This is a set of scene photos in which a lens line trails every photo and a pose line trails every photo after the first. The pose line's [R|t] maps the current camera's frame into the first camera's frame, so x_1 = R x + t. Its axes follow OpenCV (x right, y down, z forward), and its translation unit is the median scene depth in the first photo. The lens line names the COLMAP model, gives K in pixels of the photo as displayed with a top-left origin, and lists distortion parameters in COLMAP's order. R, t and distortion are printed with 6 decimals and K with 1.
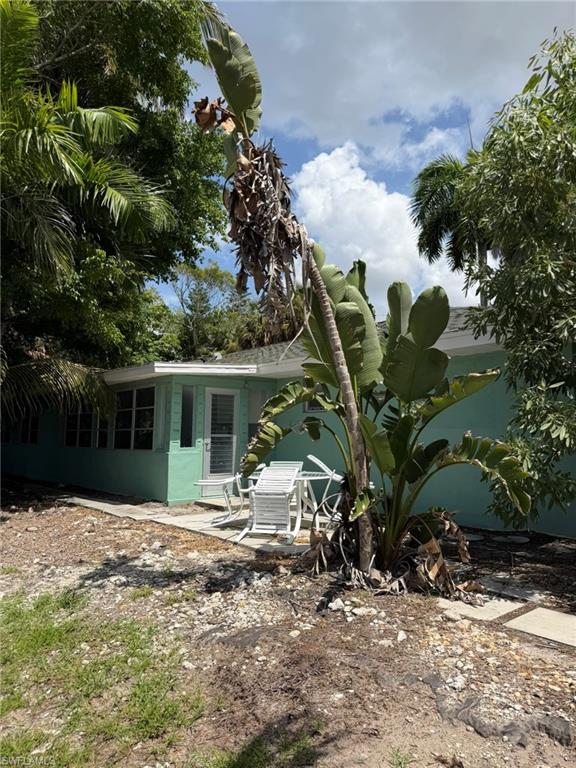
lens RADIAL K [[534.2, 0, 288.3], [0, 534.2, 382.3], [0, 0, 1]] dist [-0.001977, -0.004797]
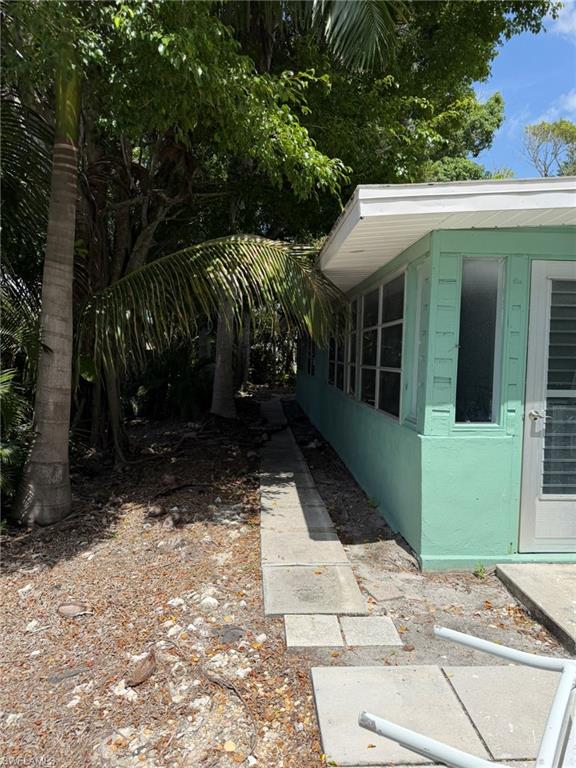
lens RADIAL K [[534.2, 0, 286.0], [0, 534.2, 377.7], [0, 0, 1]] dist [-0.001977, -0.004797]
pose [[0.783734, 0.043893, -0.619544, -0.058766], [0.042776, 0.991317, 0.124343, 0.035278], [0.619622, -0.123953, 0.775051, 0.609616]]
